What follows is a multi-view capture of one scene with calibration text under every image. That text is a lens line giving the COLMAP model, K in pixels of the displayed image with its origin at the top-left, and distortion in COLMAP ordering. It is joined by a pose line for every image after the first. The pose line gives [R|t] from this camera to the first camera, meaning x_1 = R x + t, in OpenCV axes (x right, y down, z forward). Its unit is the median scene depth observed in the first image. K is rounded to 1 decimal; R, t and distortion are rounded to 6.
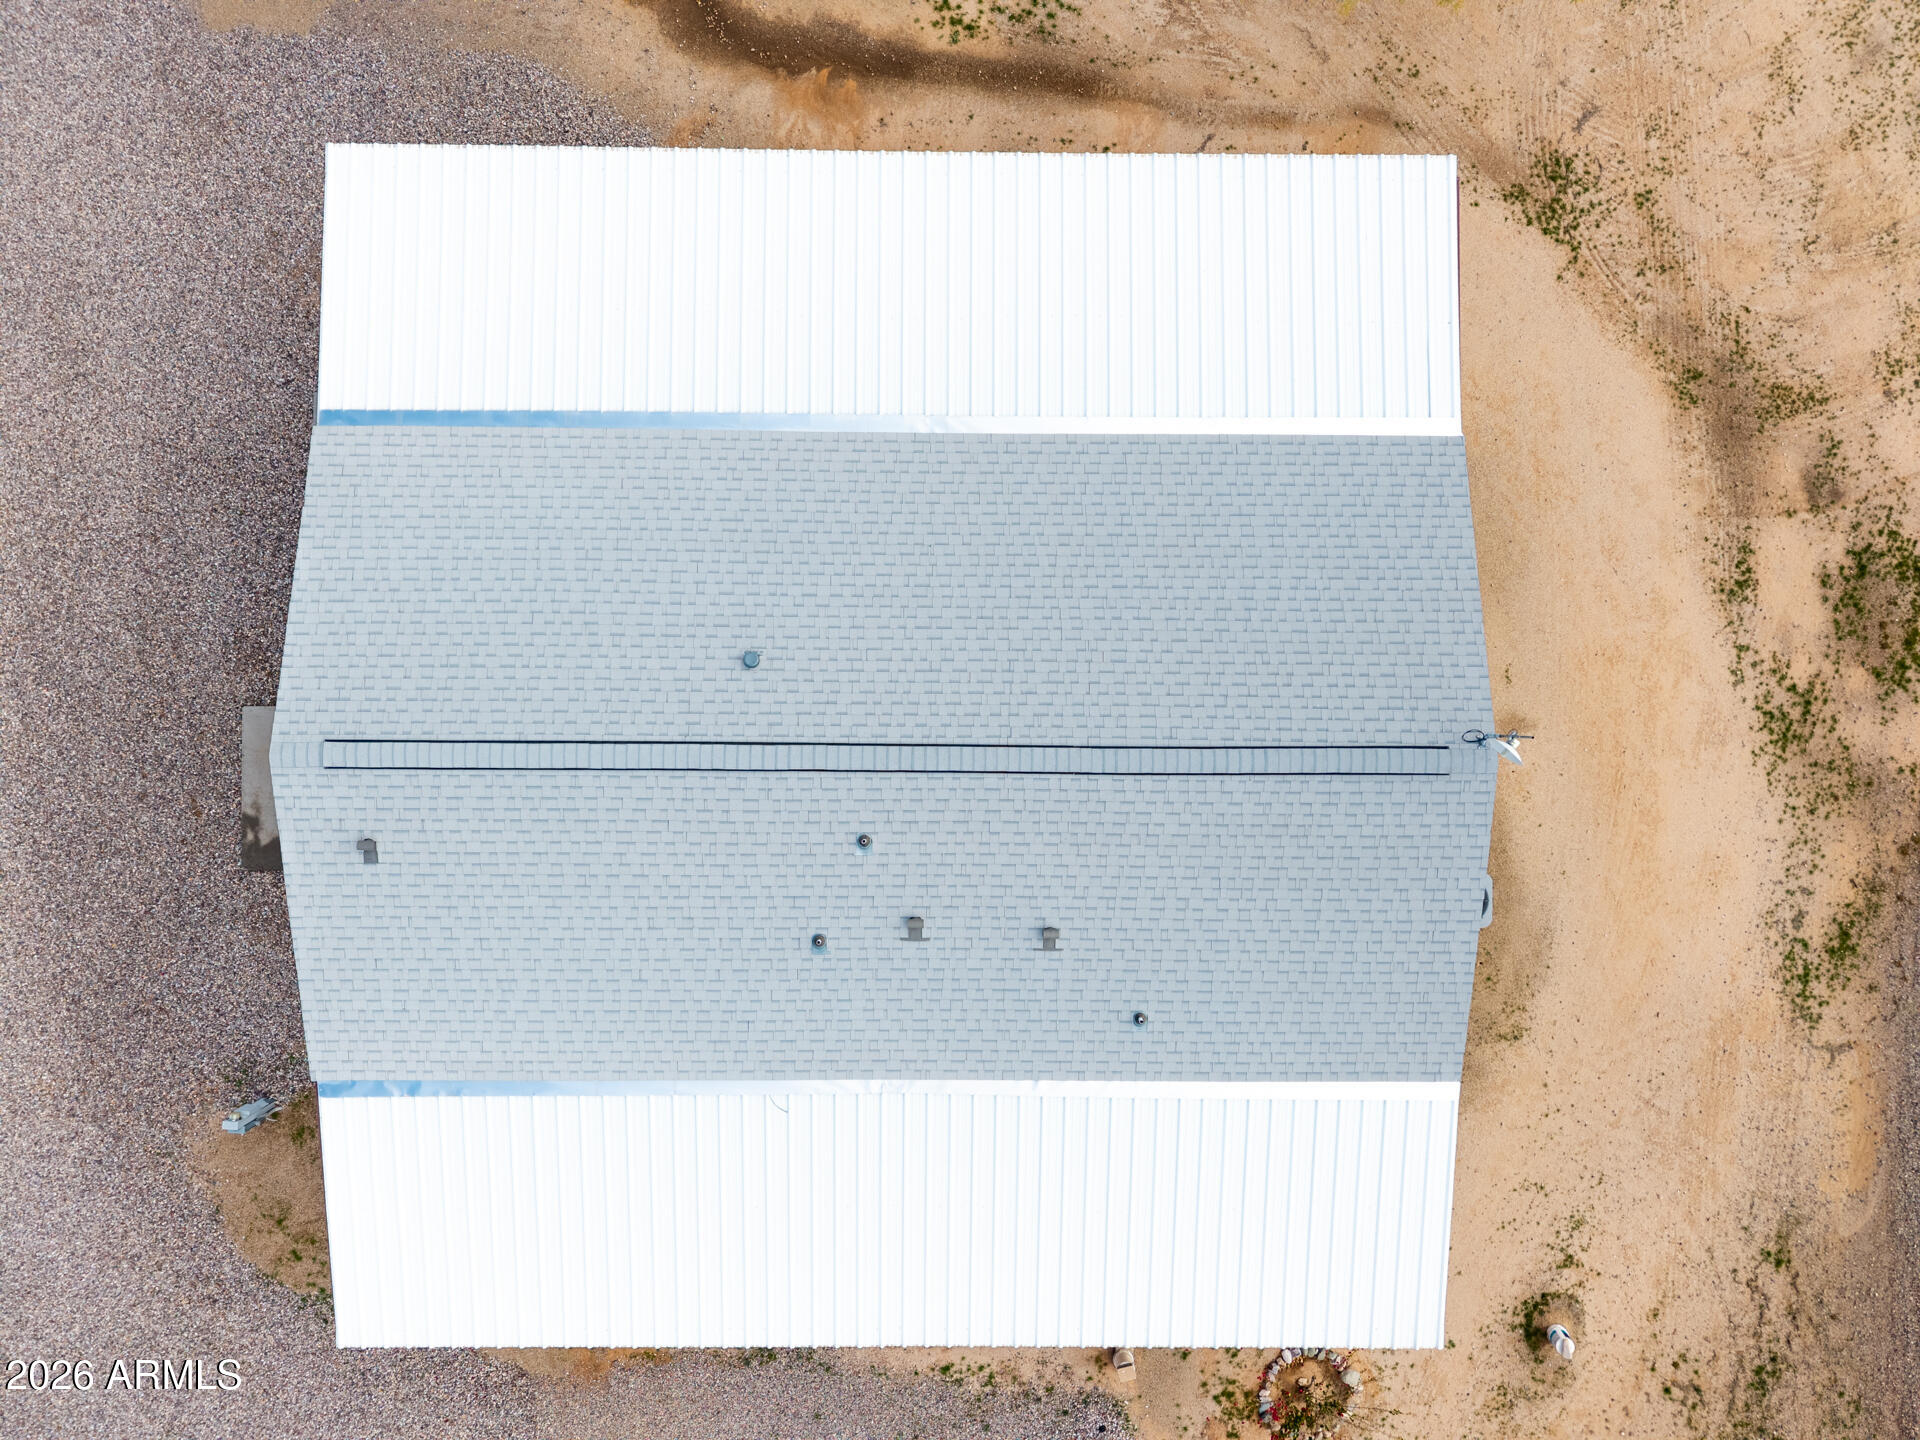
lens RADIAL K [[1287.9, 0, 960.0], [0, 1287.9, 724.6], [0, 0, 1]] dist [0.015754, -0.014688]
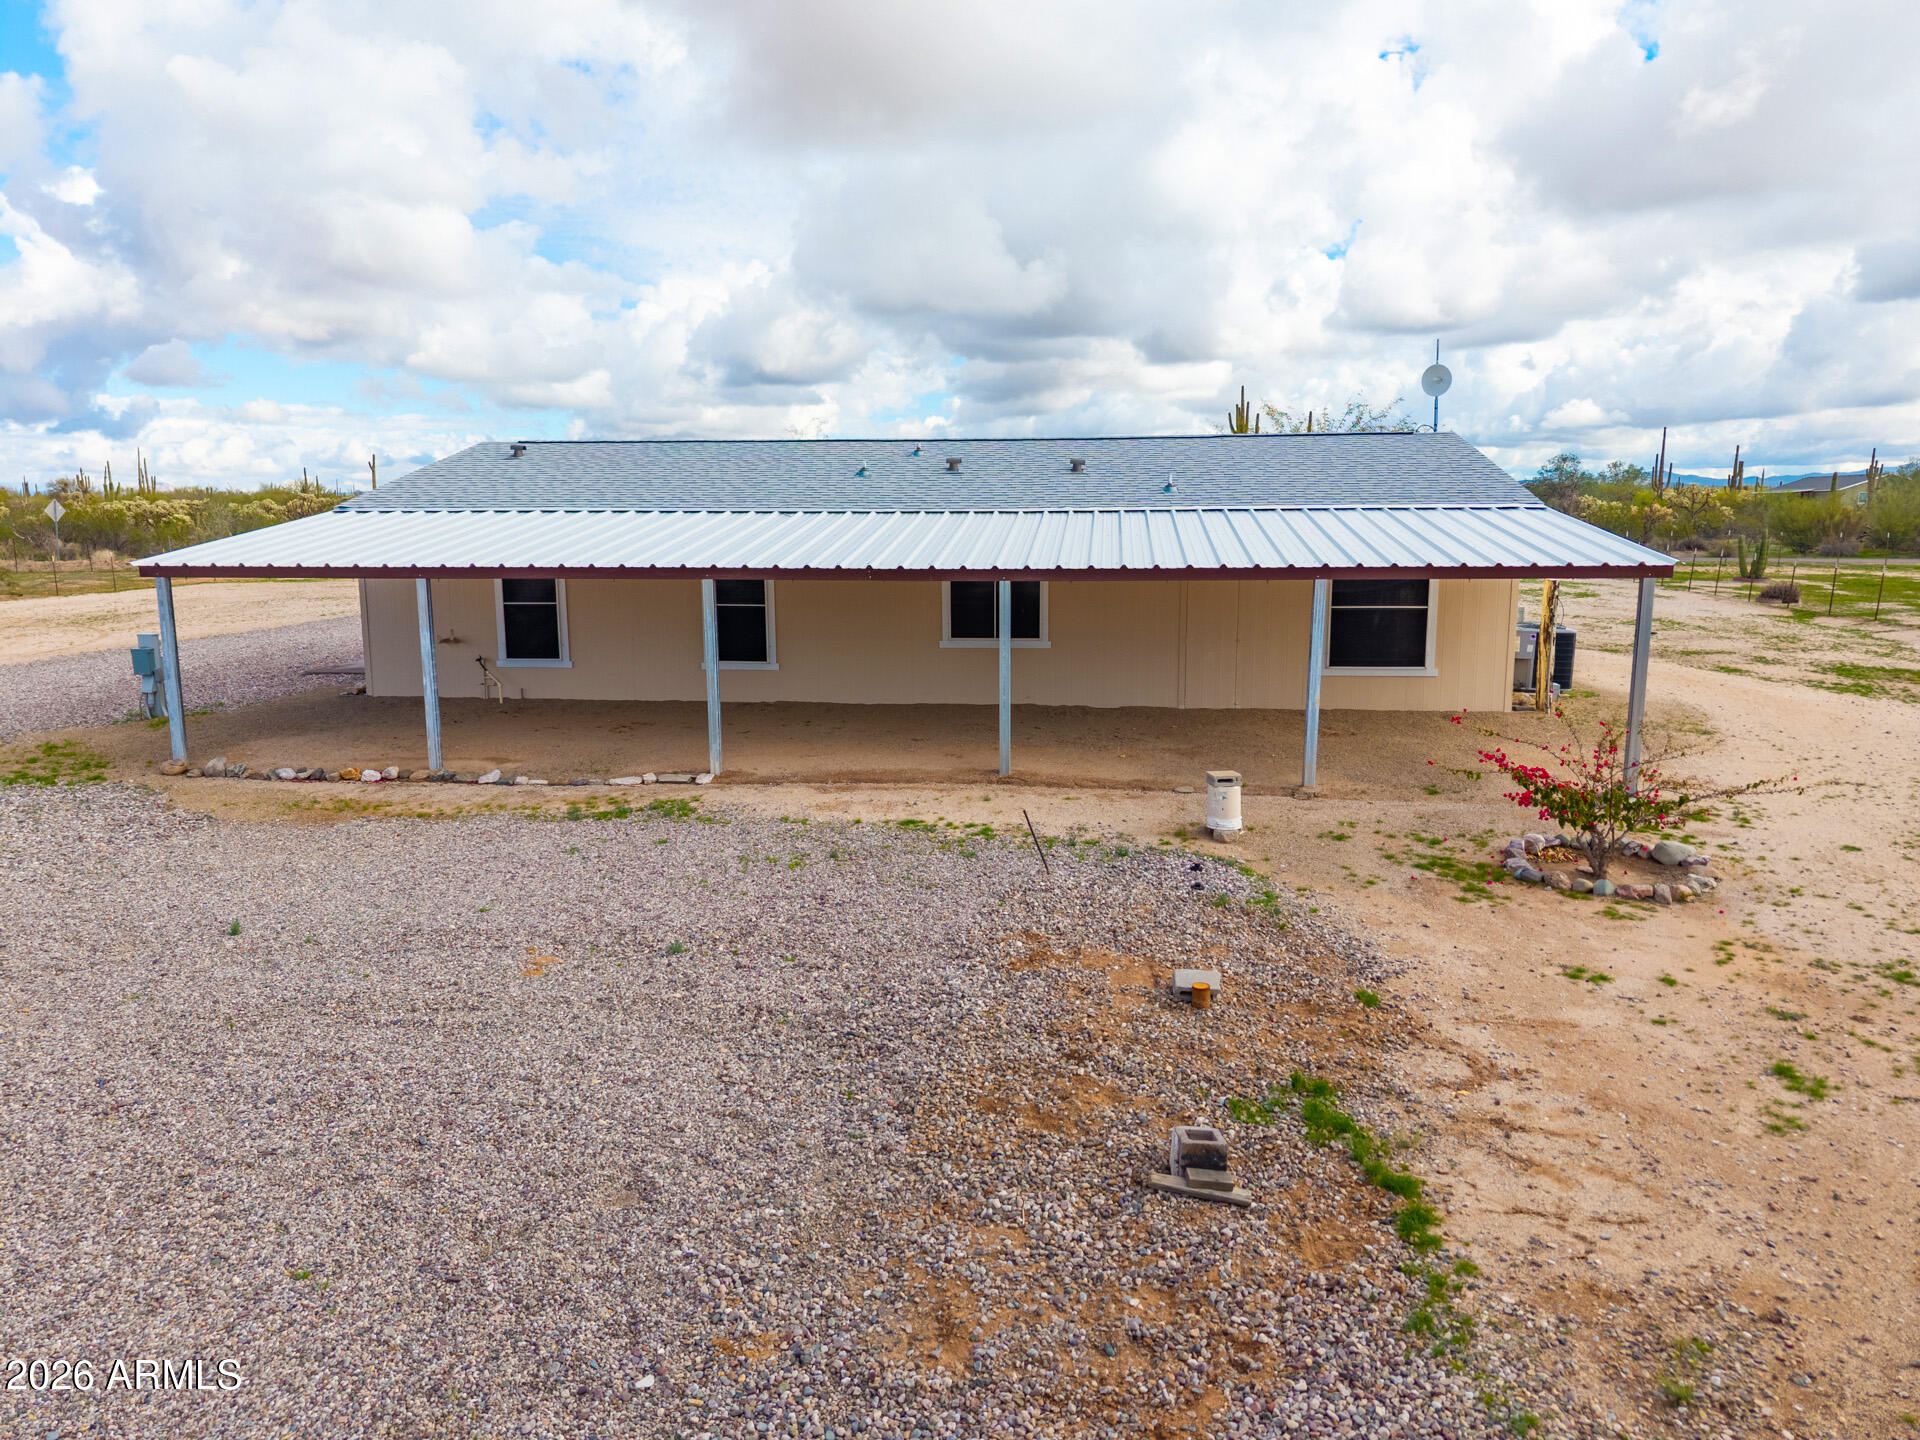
lens RADIAL K [[1287.9, 0, 963.6], [0, 1287.9, 714.2], [0, 0, 1]] dist [0.015754, -0.014688]
pose [[0.994445, -0.004606, -0.105155, 0.072308], [-0.103338, 0.147132, -0.983704, 1.036224], [0.020003, 0.989106, 0.145839, 0.862921]]
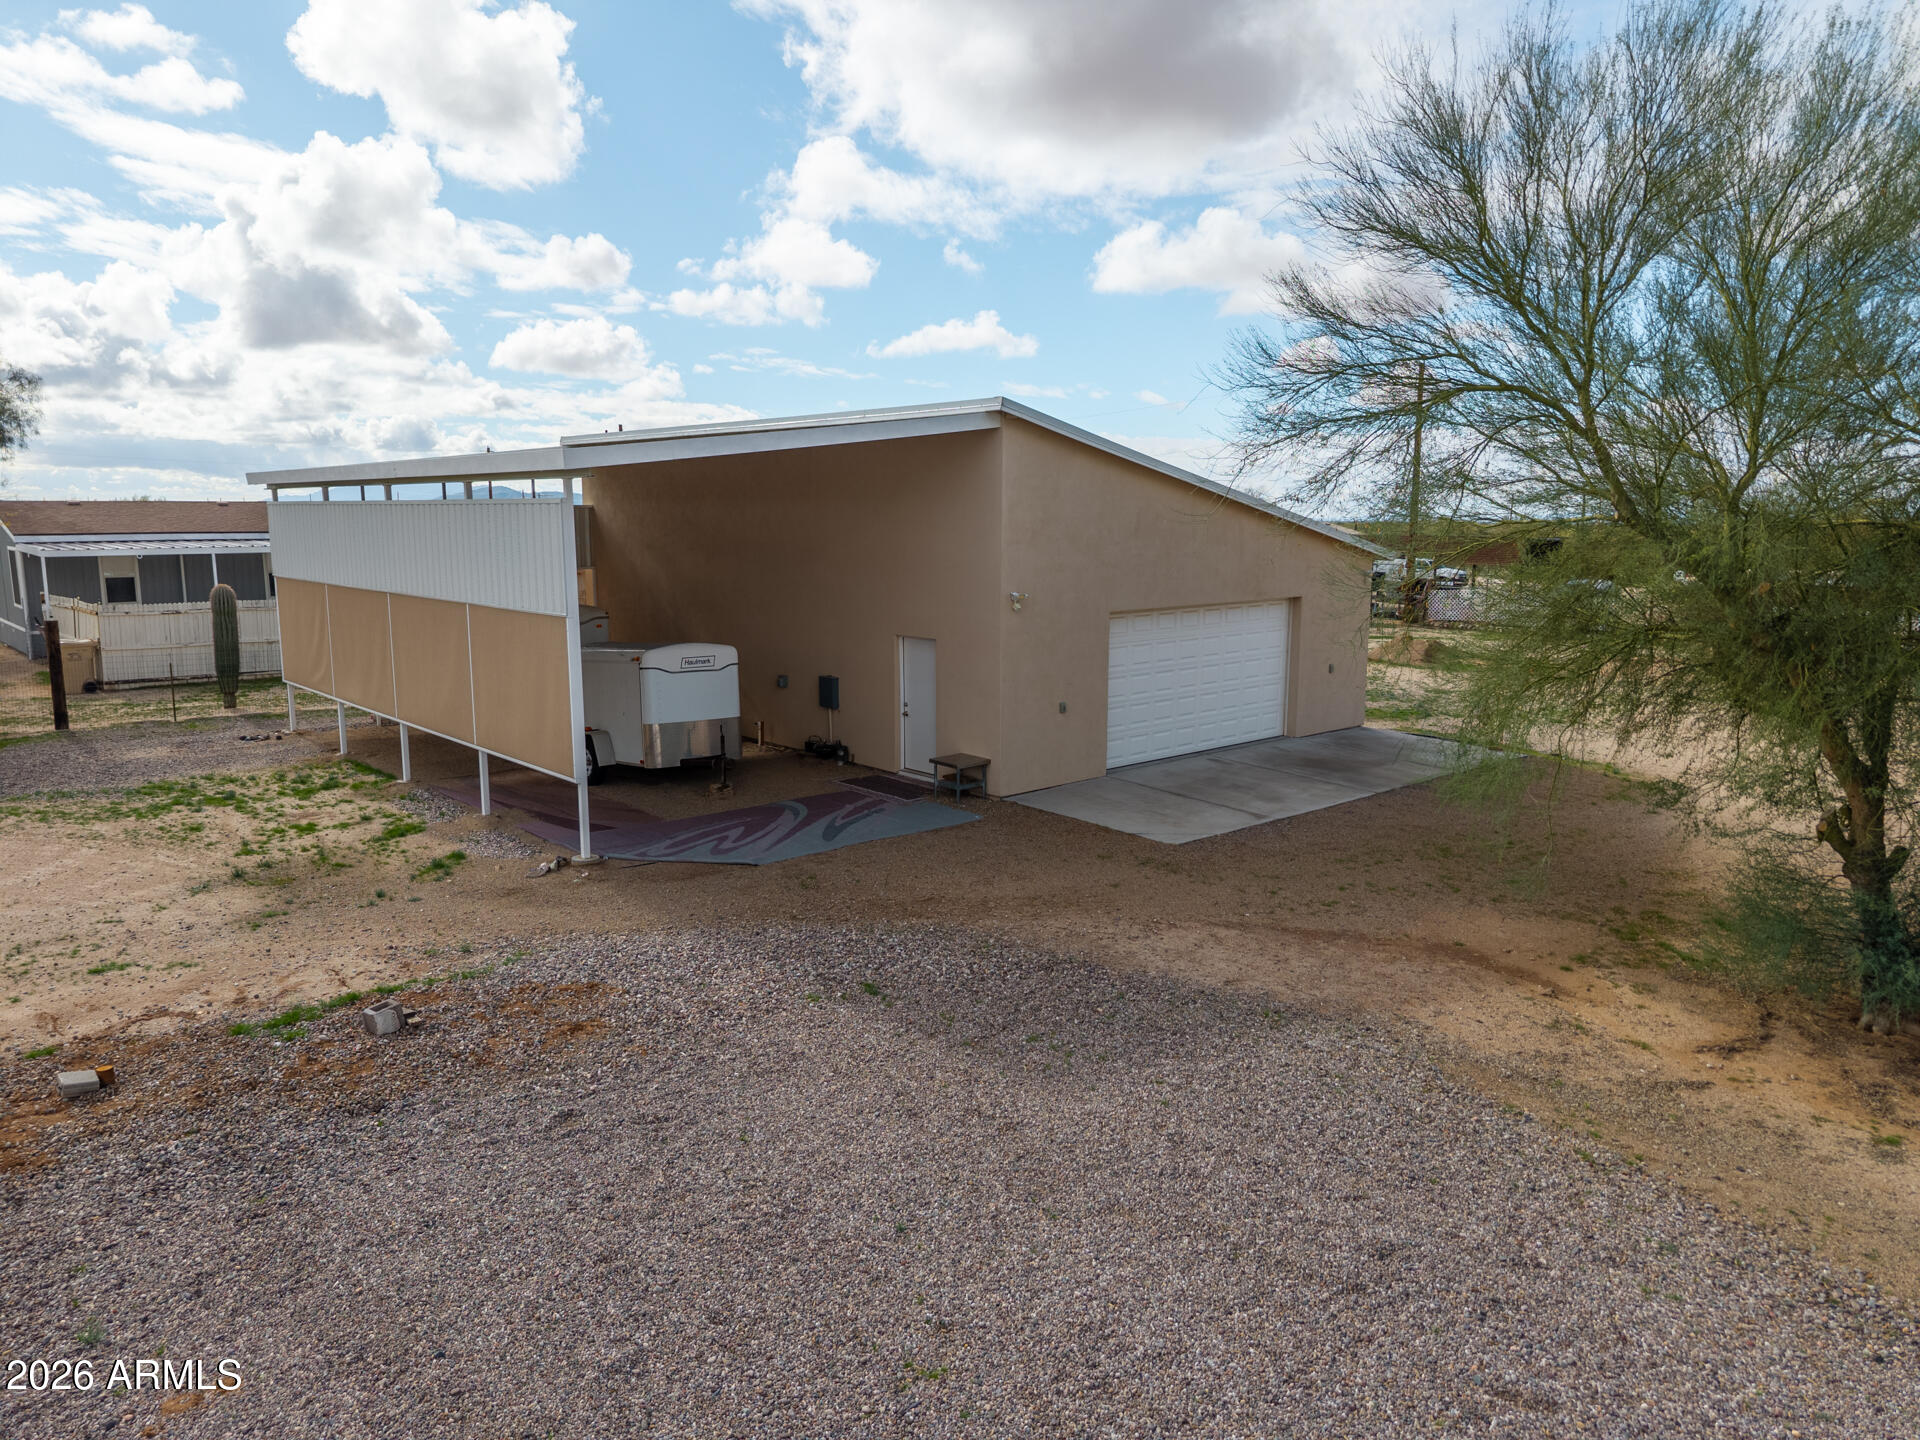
lens RADIAL K [[1287.9, 0, 951.6], [0, 1287.9, 714.2], [0, 0, 1]] dist [0.015754, -0.014688]
pose [[-0.665787, -0.135701, 0.733698, -0.405555], [0.746101, -0.110765, 0.656555, 0.622944], [-0.007827, 0.984539, 0.174993, 0.792011]]
